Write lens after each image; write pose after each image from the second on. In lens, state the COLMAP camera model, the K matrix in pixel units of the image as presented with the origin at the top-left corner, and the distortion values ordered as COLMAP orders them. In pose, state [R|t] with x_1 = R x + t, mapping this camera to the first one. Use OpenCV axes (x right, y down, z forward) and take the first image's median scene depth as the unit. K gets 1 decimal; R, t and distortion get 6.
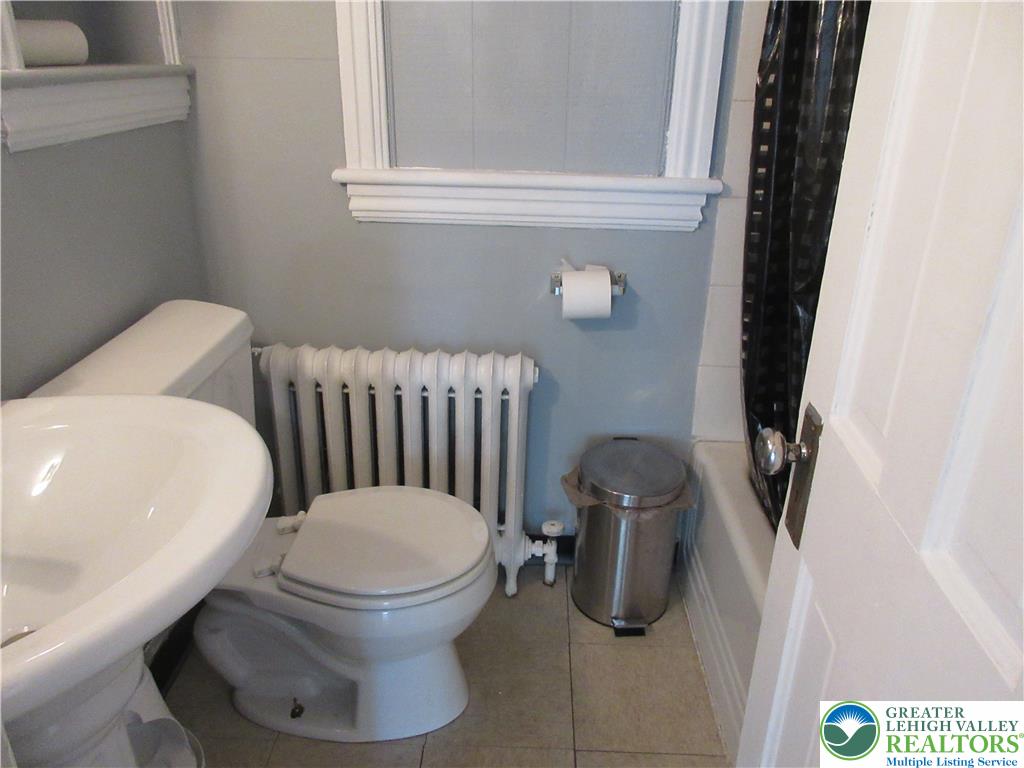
lens RADIAL K [[761.7, 0, 512.0], [0, 761.7, 384.0], [0, 0, 1]] dist [0.006372, 0.004672]
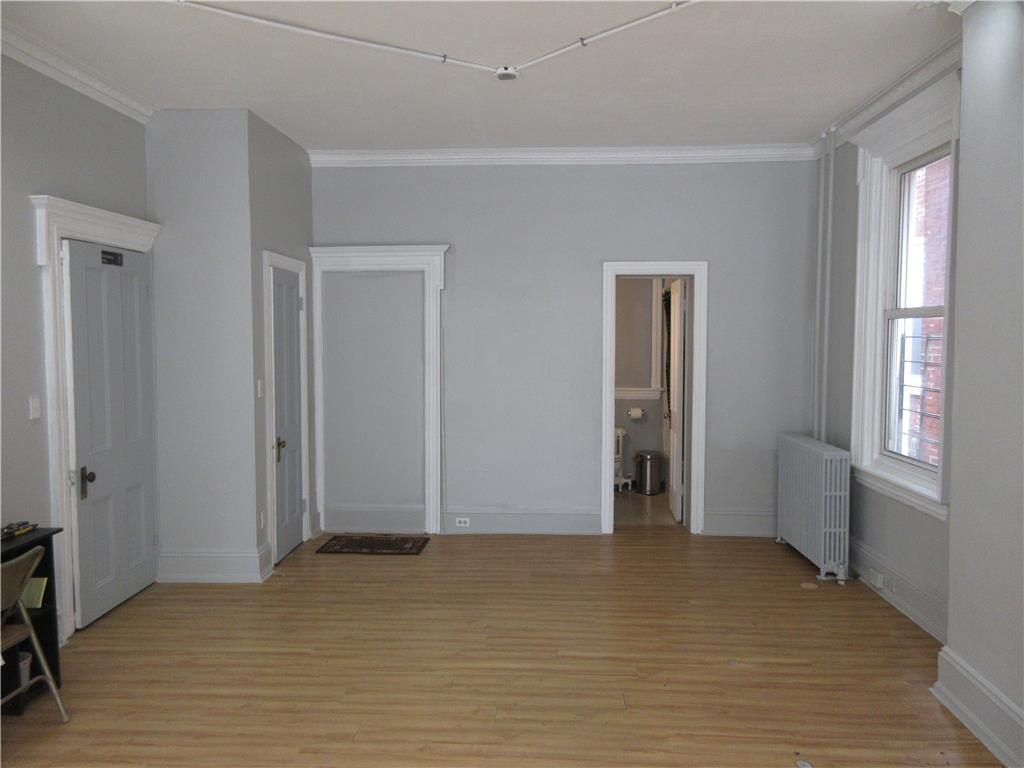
lens RADIAL K [[761.7, 0, 512.0], [0, 761.7, 384.0], [0, 0, 1]] dist [0.006372, 0.004672]
pose [[0.999880, -0.014336, -0.005816, -0.603487], [0.011473, 0.939331, -0.342820, 1.248574], [0.010378, 0.342713, 0.939383, -3.274803]]
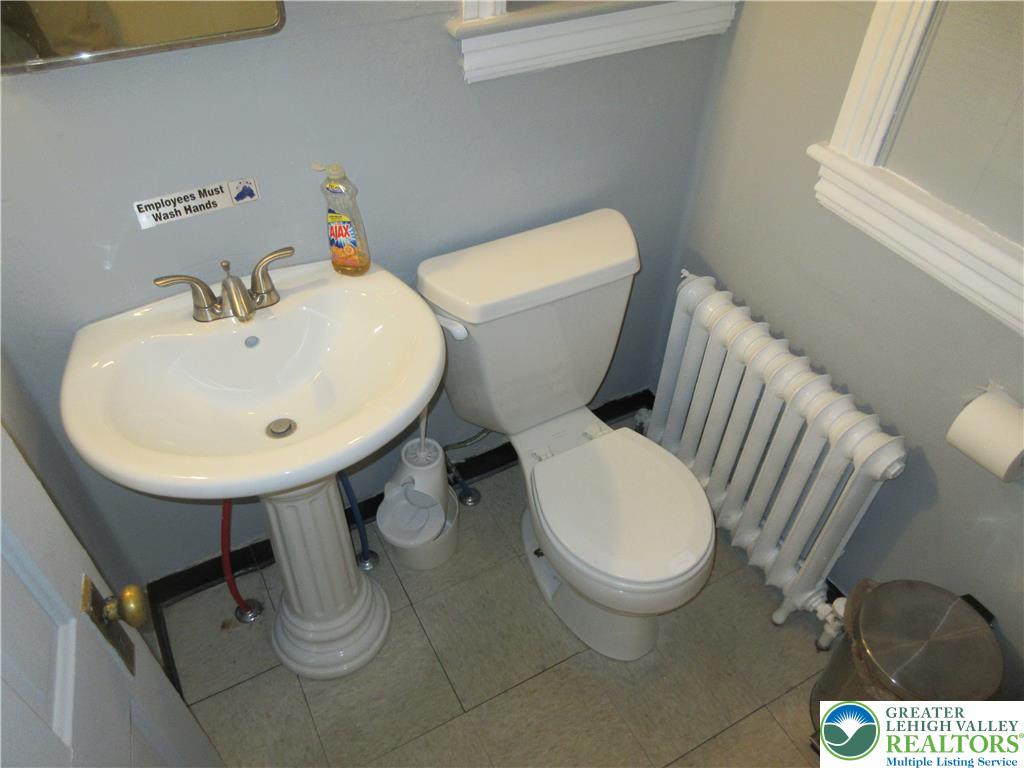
lens RADIAL K [[761.7, 0, 512.0], [0, 761.7, 384.0], [0, 0, 1]] dist [0.006372, 0.004672]
pose [[0.508422, 0.593598, -0.623818, 0.287118], [-0.356714, 0.804540, 0.474837, -0.340161], [0.783749, -0.018893, 0.620791, 0.181606]]
